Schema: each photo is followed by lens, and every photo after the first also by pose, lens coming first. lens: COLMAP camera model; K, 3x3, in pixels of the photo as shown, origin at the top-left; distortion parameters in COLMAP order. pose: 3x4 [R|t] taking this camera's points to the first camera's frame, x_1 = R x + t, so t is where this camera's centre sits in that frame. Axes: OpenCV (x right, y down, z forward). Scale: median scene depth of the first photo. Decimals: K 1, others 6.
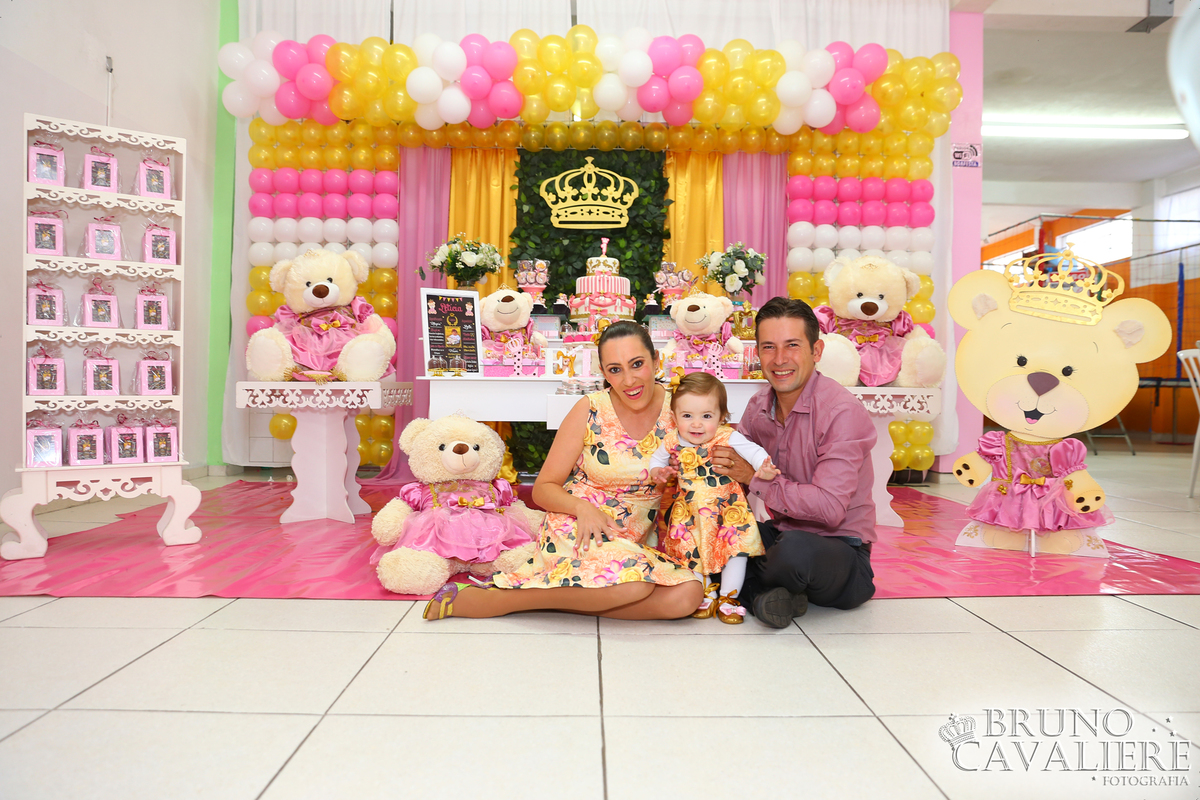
lens RADIAL K [[814.8, 0, 601.8], [0, 814.8, 420.9], [0, 0, 1]] dist [-0.119536, 0.092346]
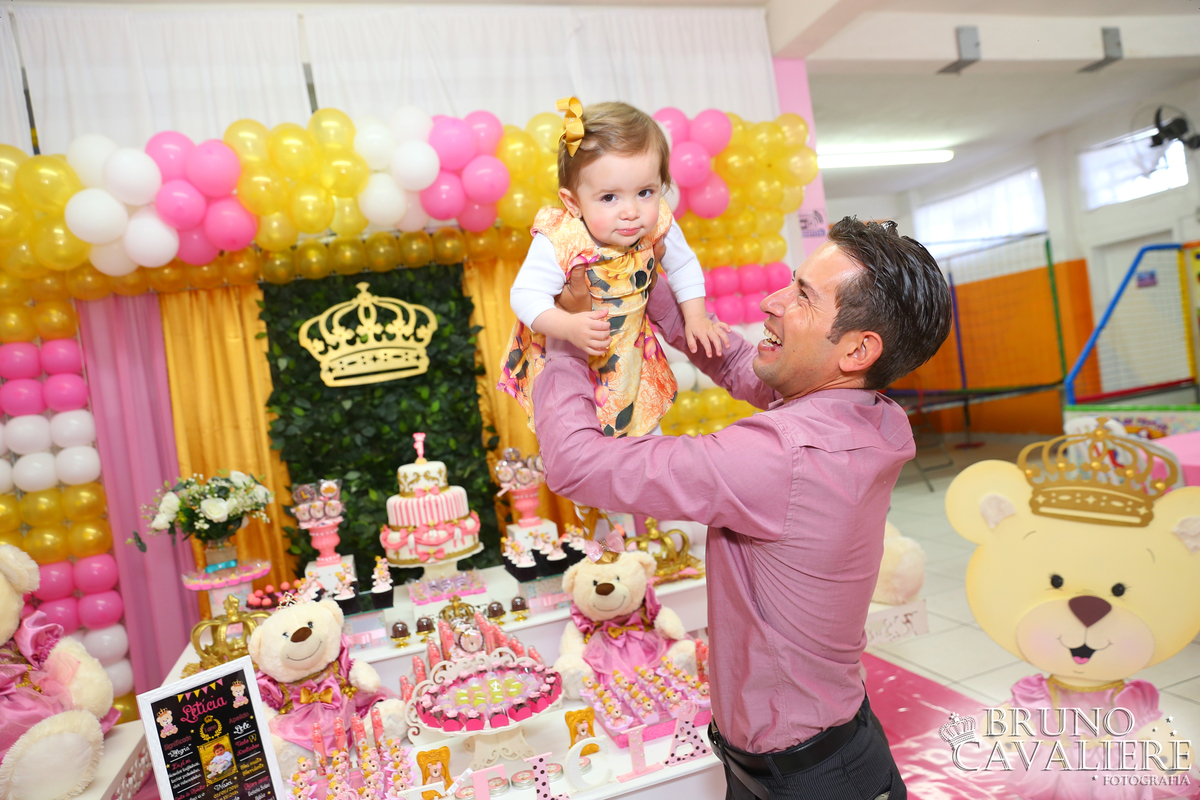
lens RADIAL K [[814.8, 0, 601.8], [0, 814.8, 420.9], [0, 0, 1]] dist [-0.119536, 0.092346]
pose [[0.949219, -0.153095, 0.274856, -0.028895], [0.156661, 0.987611, 0.009069, -0.177660], [-0.272839, 0.034450, 0.961443, 0.245845]]
